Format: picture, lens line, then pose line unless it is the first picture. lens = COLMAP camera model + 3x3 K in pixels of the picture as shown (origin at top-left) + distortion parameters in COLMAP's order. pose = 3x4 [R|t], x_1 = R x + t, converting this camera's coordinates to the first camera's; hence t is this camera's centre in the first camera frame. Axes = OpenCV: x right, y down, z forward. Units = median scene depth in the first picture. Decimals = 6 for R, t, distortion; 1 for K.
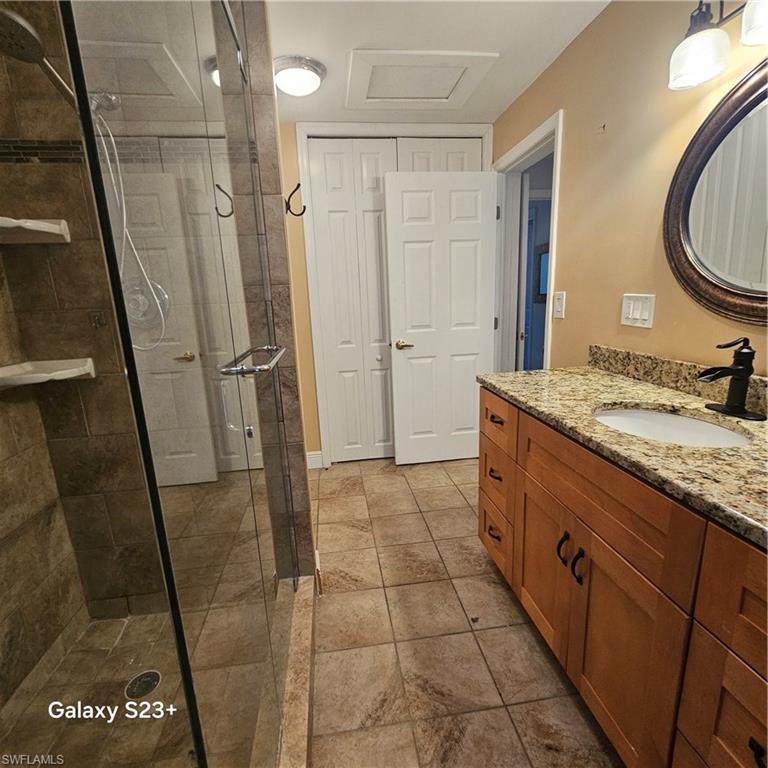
lens RADIAL K [[418.1, 0, 382.8], [0, 418.1, 399.0], [0, 0, 1]] dist [-0.002990, 0.001592]
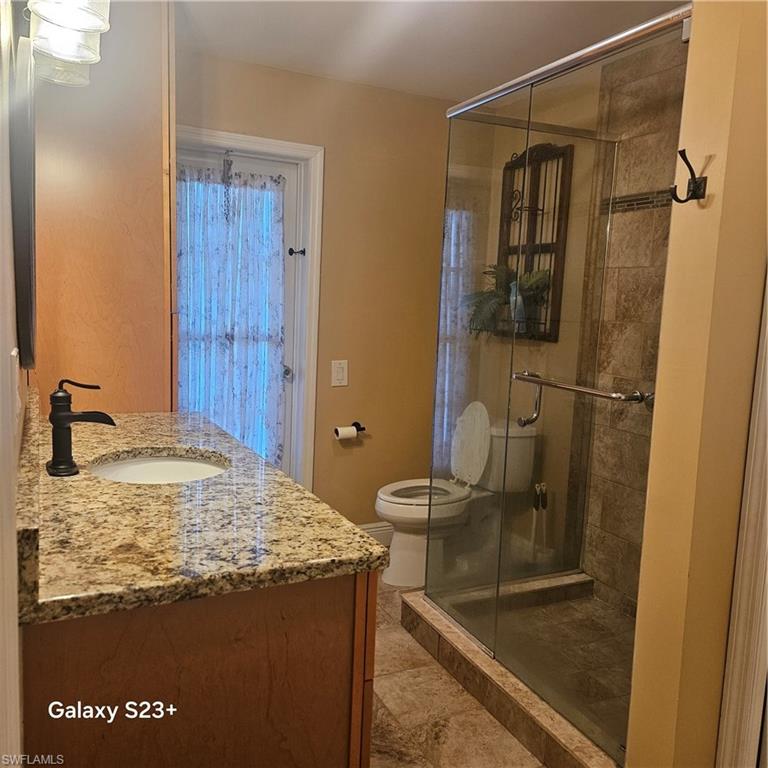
lens RADIAL K [[679.0, 0, 378.9], [0, 679.0, 382.0], [0, 0, 1]] dist [0.089498, -0.079741]
pose [[-0.951281, 0.044248, -0.305135, 0.466268], [-0.070806, 0.931849, 0.355871, -0.477425], [0.300086, 0.360139, -0.883317, 1.674110]]
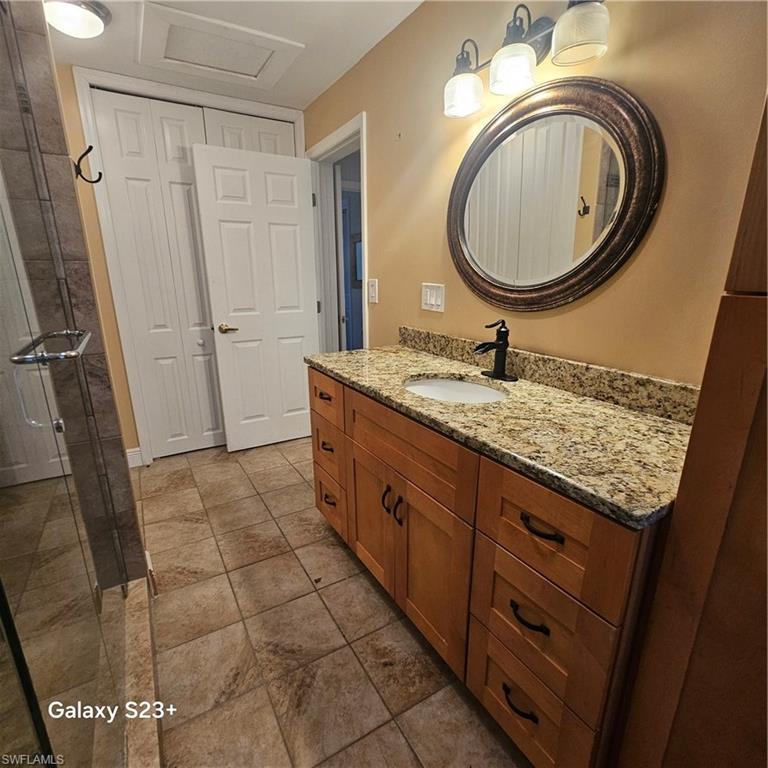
lens RADIAL K [[418.1, 0, 380.6], [0, 418.1, 395.4], [0, 0, 1]] dist [-0.002990, 0.001592]
pose [[0.919797, -0.071712, 0.385786, -0.015196], [0.059958, 0.997299, 0.042431, 0.010299], [-0.387787, -0.015897, 0.921612, -0.061413]]
